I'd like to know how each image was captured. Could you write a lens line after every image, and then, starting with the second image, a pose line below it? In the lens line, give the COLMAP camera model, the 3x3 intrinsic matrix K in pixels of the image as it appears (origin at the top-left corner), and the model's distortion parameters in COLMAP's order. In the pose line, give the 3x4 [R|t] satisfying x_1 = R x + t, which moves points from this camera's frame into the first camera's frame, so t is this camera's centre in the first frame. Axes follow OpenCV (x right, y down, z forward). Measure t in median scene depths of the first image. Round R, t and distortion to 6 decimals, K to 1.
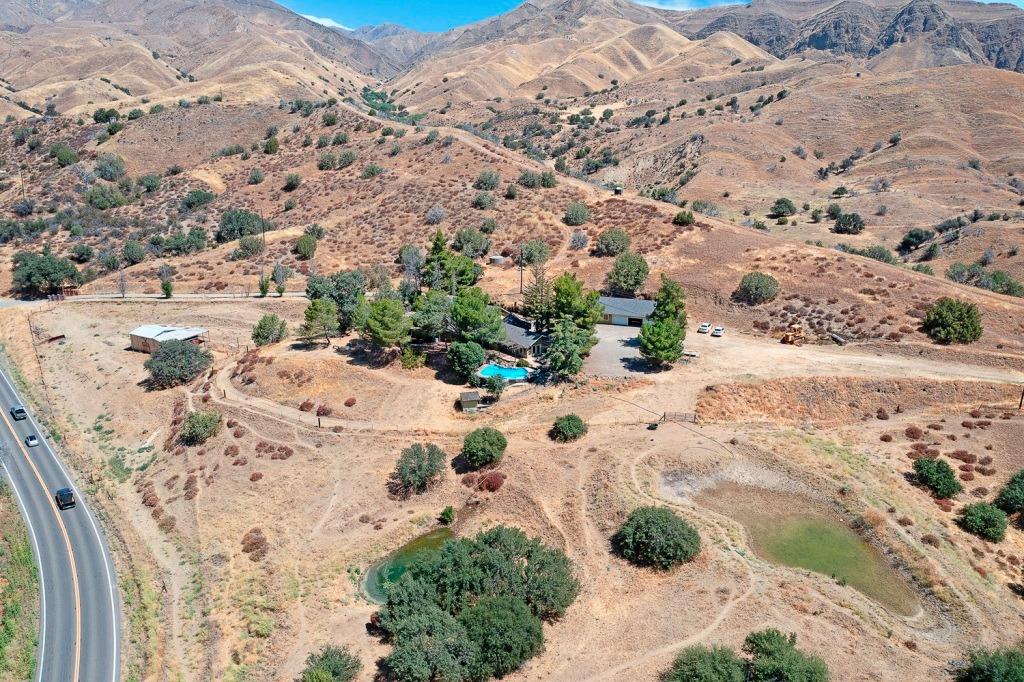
lens RADIAL K [[807.3, 0, 512.4], [0, 807.3, 339.3], [0, 0, 1]] dist [-0.008816, 0.007980]
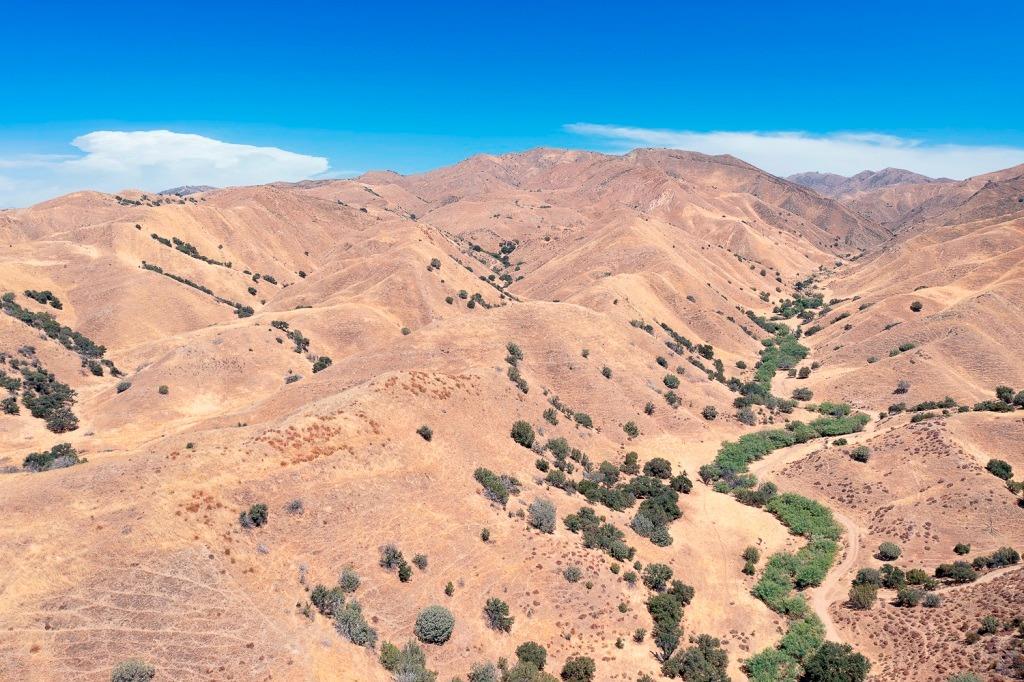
lens RADIAL K [[809.2, 0, 510.1], [0, 809.2, 337.5], [0, 0, 1]] dist [-0.007124, 0.004419]
pose [[0.831891, 0.073893, -0.549997, -0.030547], [-0.164740, 0.979301, -0.117605, -0.504721], [0.529923, 0.188441, 0.826844, 1.096668]]
